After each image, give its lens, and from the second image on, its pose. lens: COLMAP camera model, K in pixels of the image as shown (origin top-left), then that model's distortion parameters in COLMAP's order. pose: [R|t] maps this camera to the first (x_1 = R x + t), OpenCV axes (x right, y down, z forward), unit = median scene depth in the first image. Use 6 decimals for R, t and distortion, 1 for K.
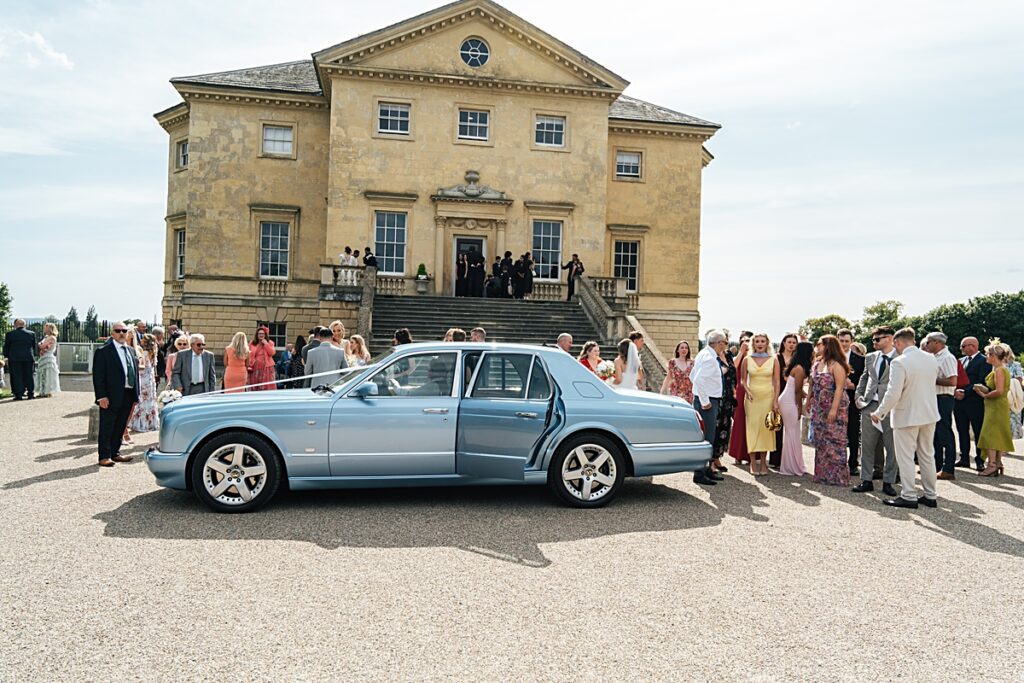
lens RADIAL K [[734.6, 0, 513.8], [0, 734.6, 342.7], [0, 0, 1]] dist [-0.035227, 0.001450]
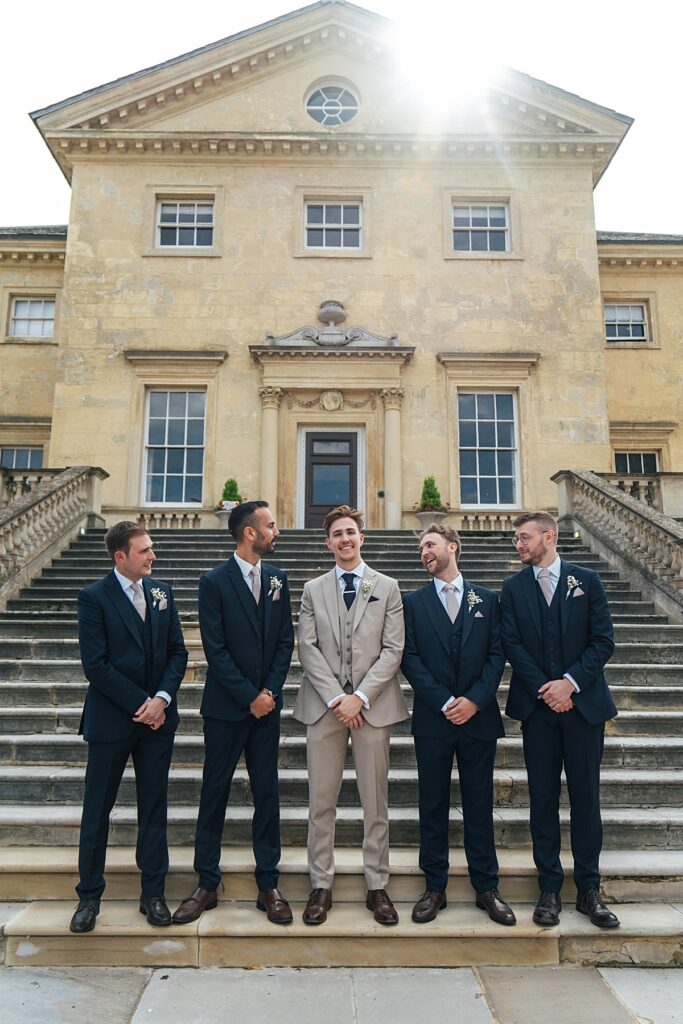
lens RADIAL K [[748.7, 0, 336.0], [0, 748.7, 510.8], [0, 0, 1]] dist [-0.001594, 0.005370]
pose [[0.985615, -0.054994, -0.159808, 0.022288], [0.023868, 0.981394, -0.190517, 0.009785], [0.167312, 0.183962, 0.968589, 0.509043]]
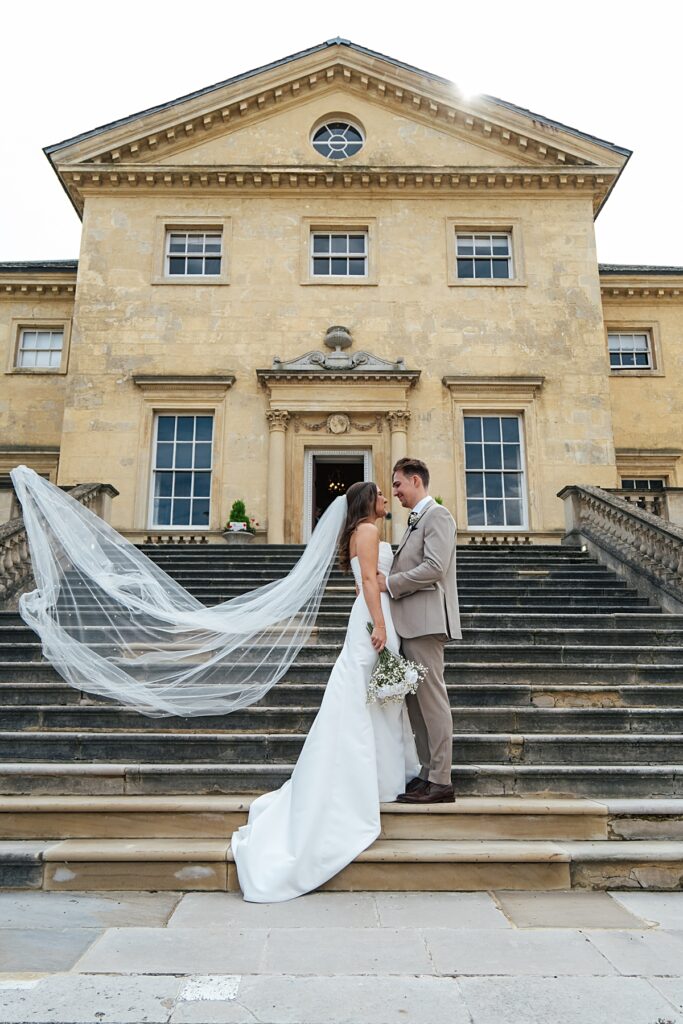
lens RADIAL K [[765.4, 0, 338.2], [0, 765.4, 513.8], [0, 0, 1]] dist [-0.007004, 0.010872]
pose [[0.985132, -0.067316, -0.158062, 0.020592], [0.027149, 0.969477, -0.243675, 0.026495], [0.169641, 0.235761, 0.956890, 0.501109]]
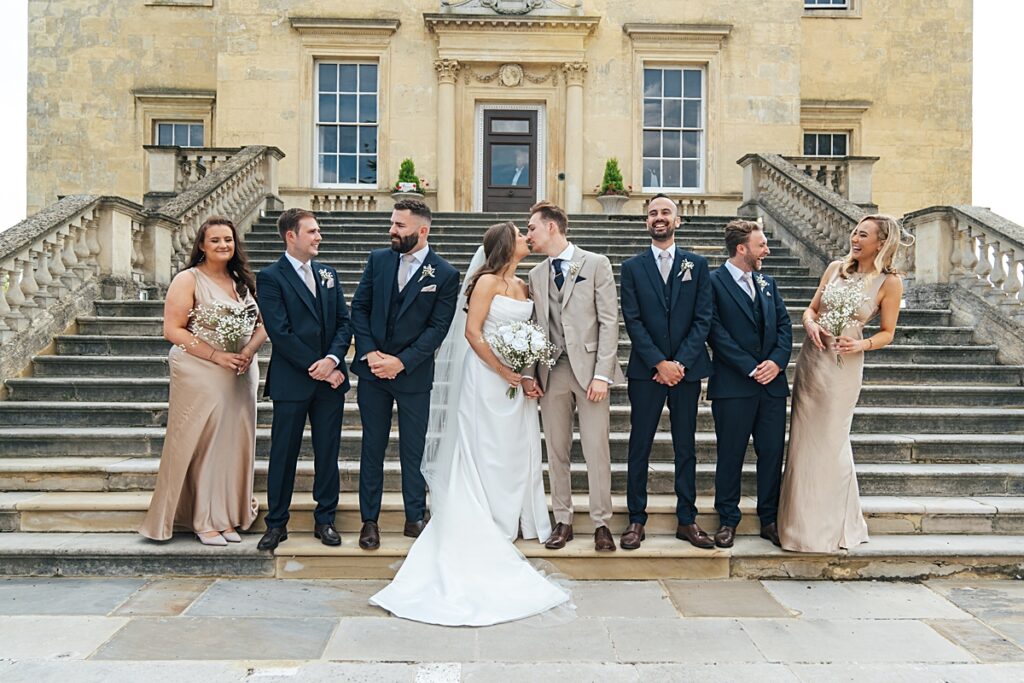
lens RADIAL K [[785.5, 0, 511.6], [0, 785.5, 338.3], [0, 0, 1]] dist [-0.000080, 0.001230]
pose [[0.987724, -0.019818, -0.154947, 0.017515], [0.019131, 0.999799, -0.005927, 0.011908], [0.155033, 0.002890, 0.987905, 0.487749]]
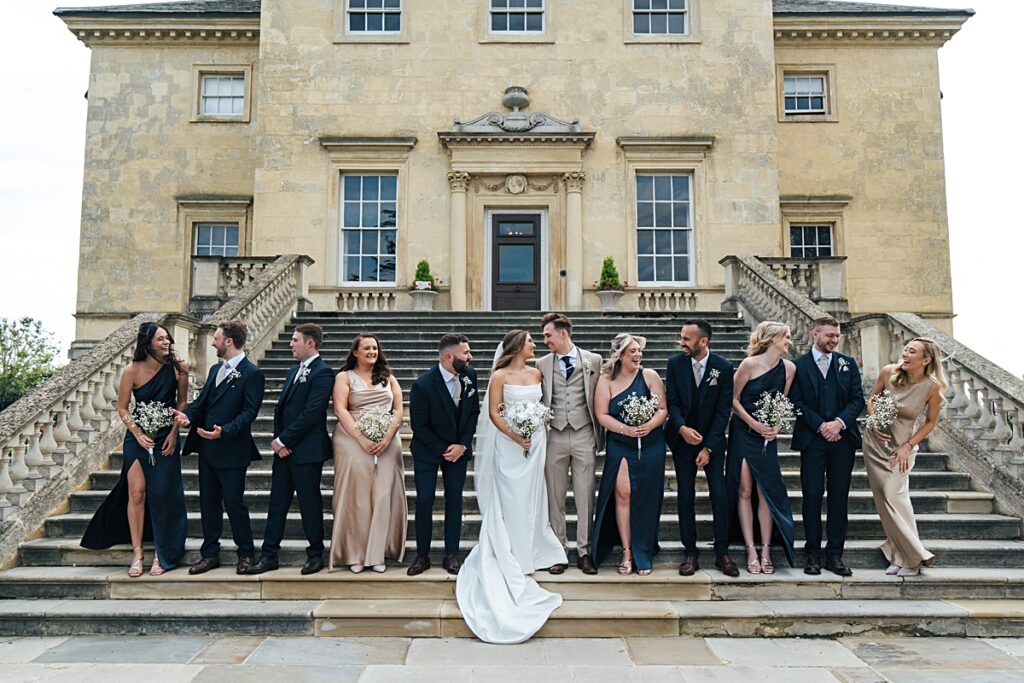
lens RADIAL K [[775.2, 0, 509.3], [0, 775.2, 336.8], [0, 0, 1]] dist [-0.000933, -0.002428]
pose [[0.983626, -0.045299, -0.174434, 0.029221], [0.027502, 0.994288, -0.103128, 0.005743], [0.178109, 0.096642, 0.979253, 0.452480]]
